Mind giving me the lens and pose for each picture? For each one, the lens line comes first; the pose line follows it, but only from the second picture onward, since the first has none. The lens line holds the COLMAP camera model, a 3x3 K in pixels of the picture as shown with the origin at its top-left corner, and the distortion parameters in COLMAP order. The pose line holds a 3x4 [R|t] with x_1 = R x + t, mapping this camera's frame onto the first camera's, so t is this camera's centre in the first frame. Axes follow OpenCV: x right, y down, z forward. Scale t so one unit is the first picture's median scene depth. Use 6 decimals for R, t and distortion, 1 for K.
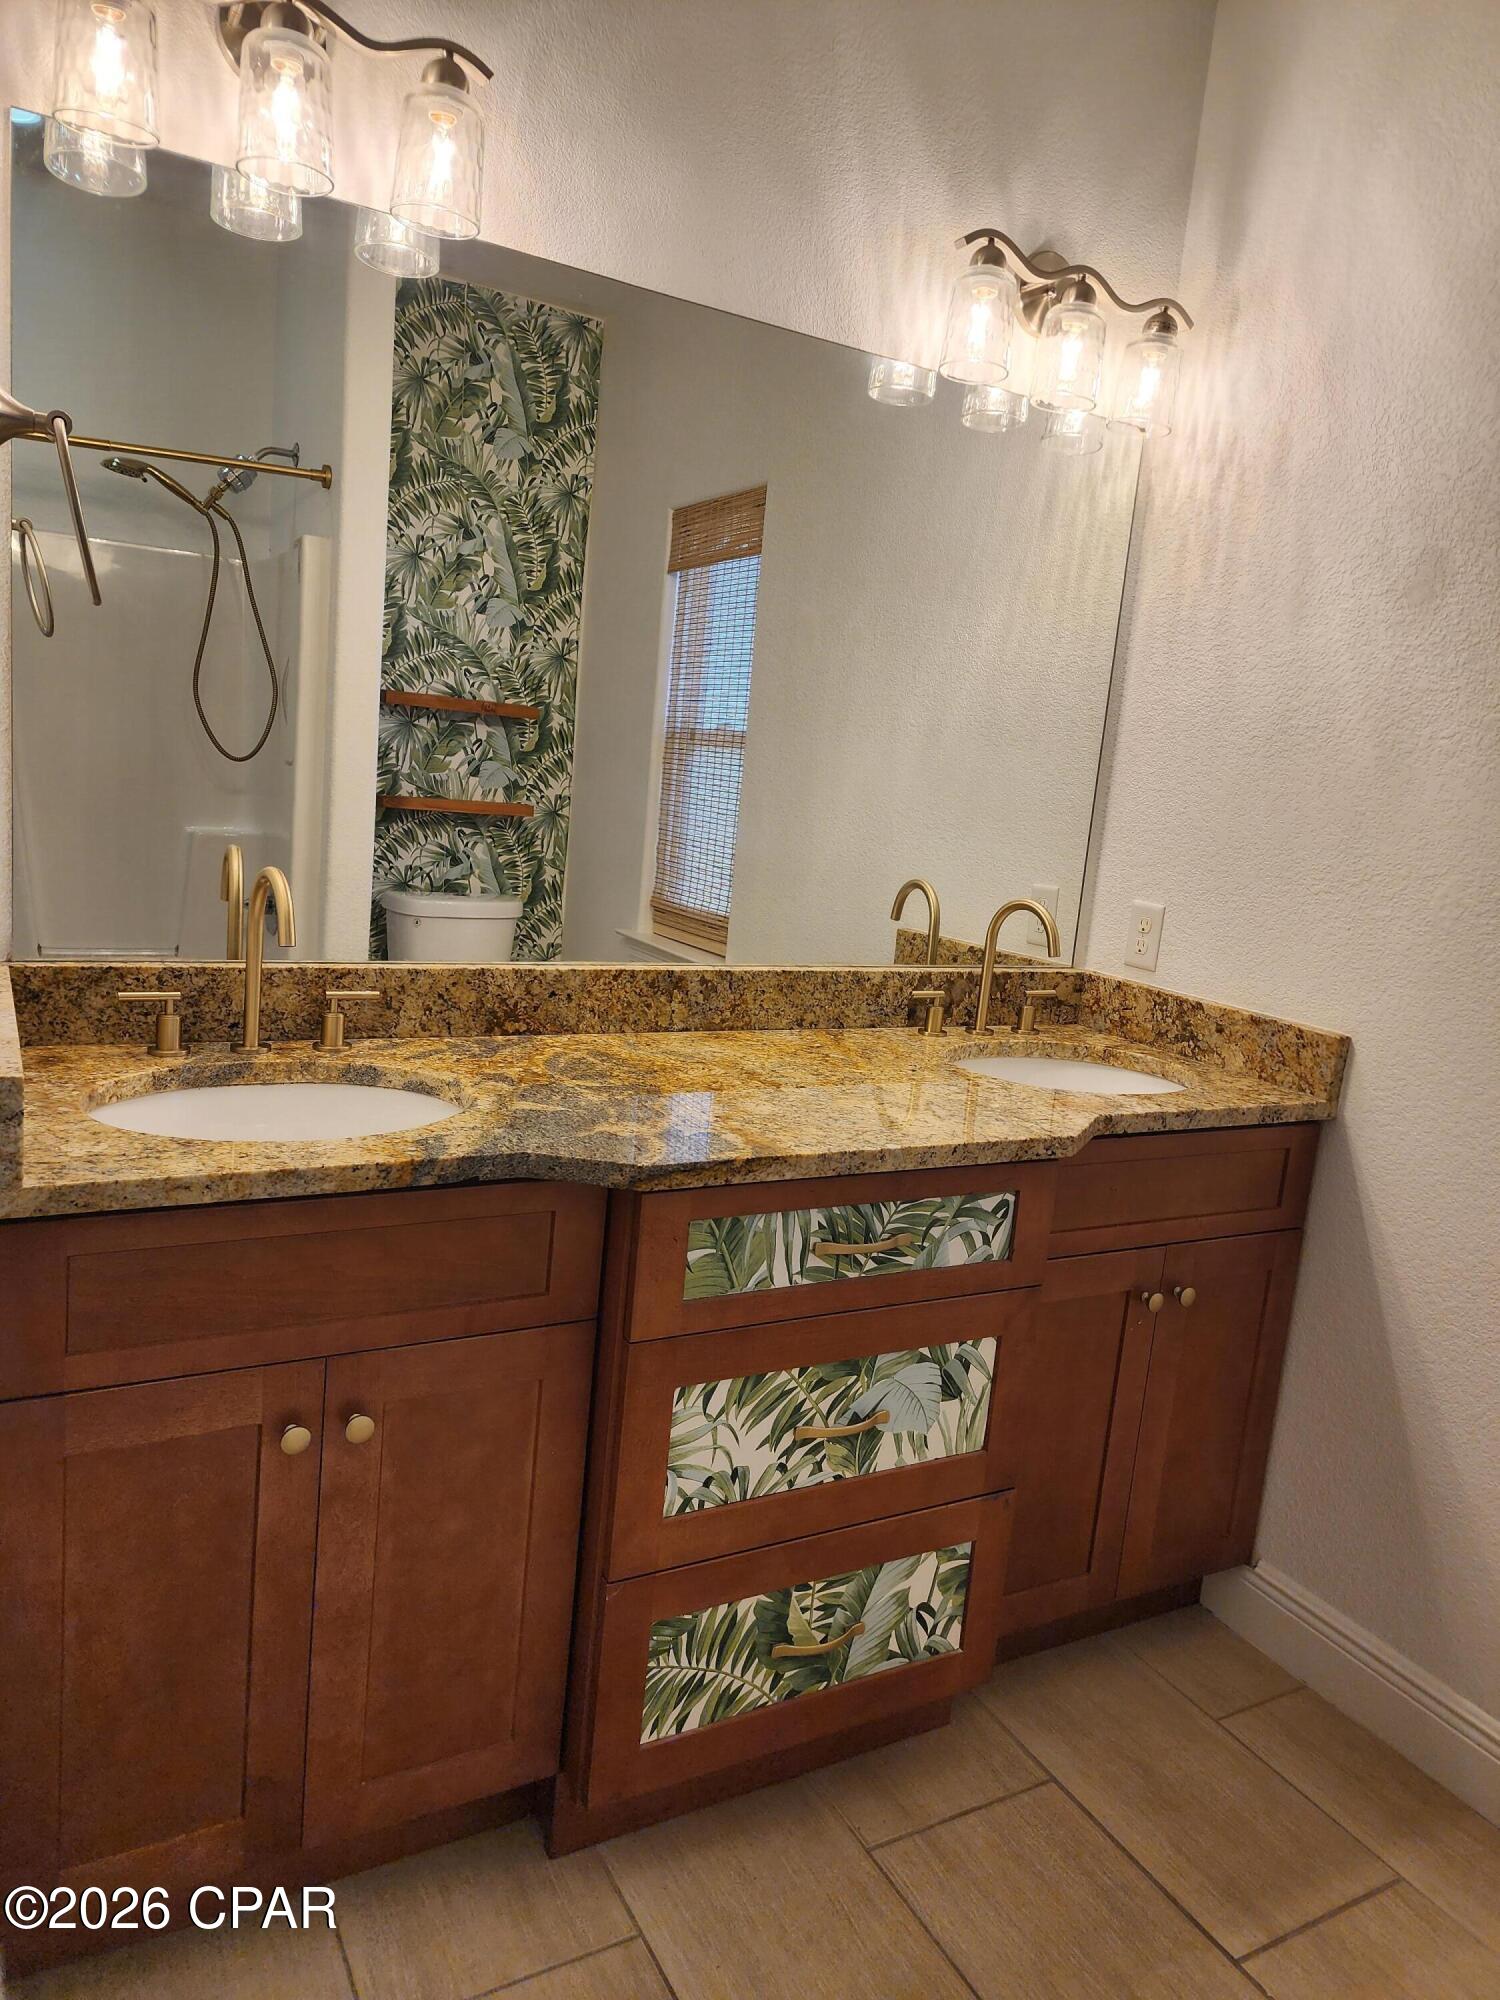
lens RADIAL K [[1330.6, 0, 761.0], [0, 1330.6, 1025.5], [0, 0, 1]] dist [0.089771, -0.089712]
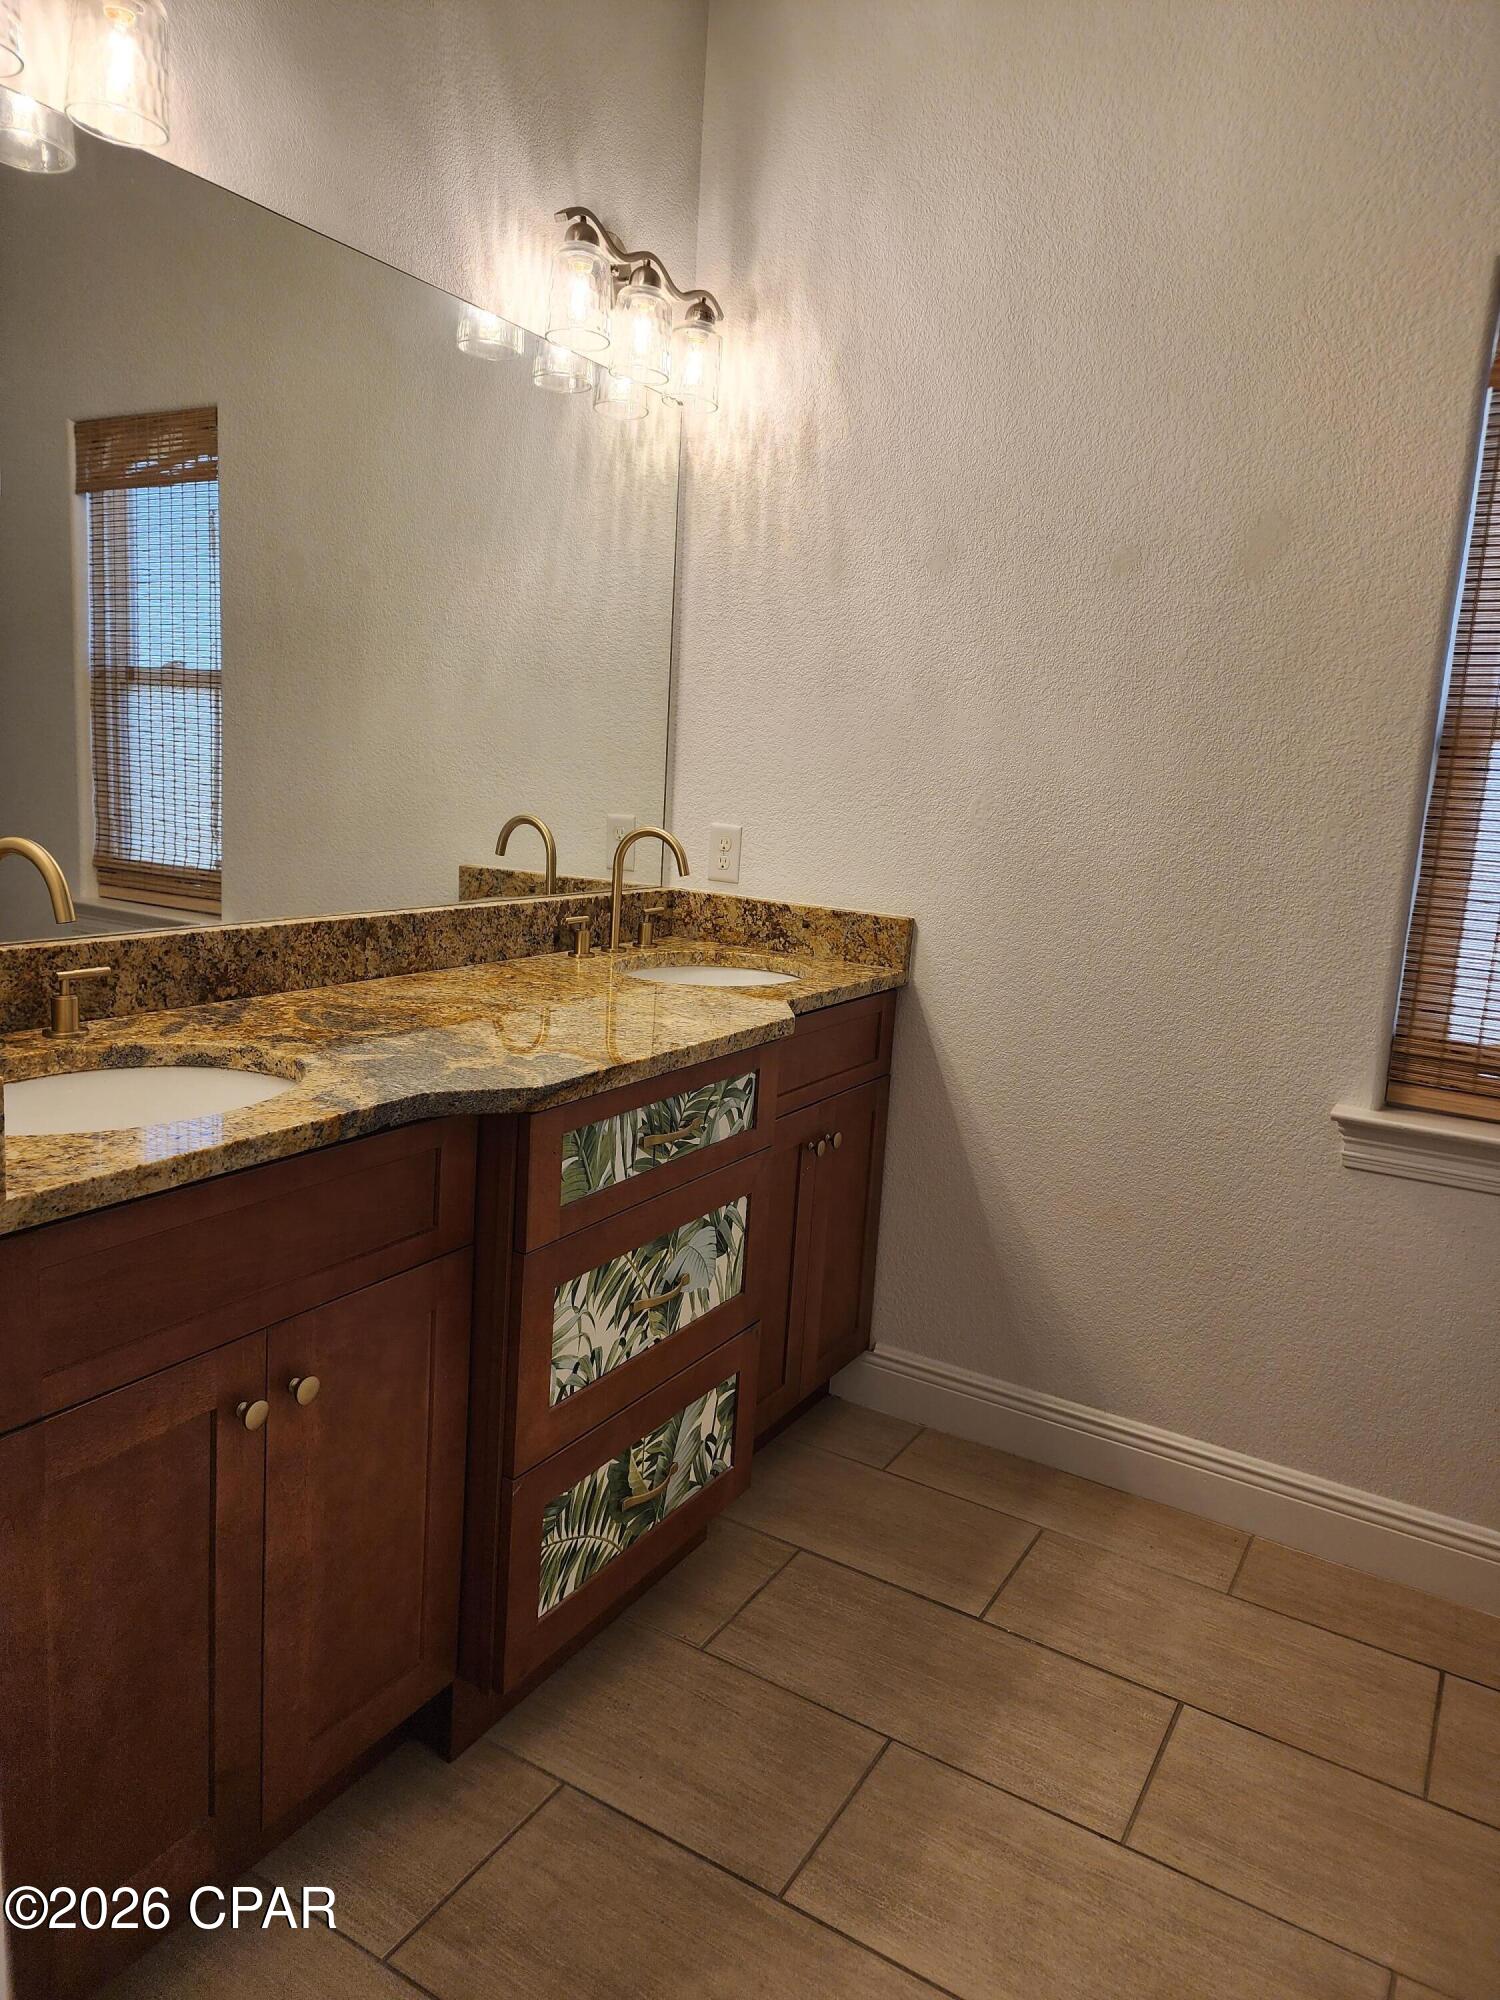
lens RADIAL K [[1330.6, 0, 761.0], [0, 1330.6, 1025.5], [0, 0, 1]] dist [0.089771, -0.089712]
pose [[0.862719, -0.138479, 0.486353, -0.351112], [0.115653, 0.990315, 0.076820, -0.005099], [-0.492280, -0.010026, 0.870379, -0.026296]]
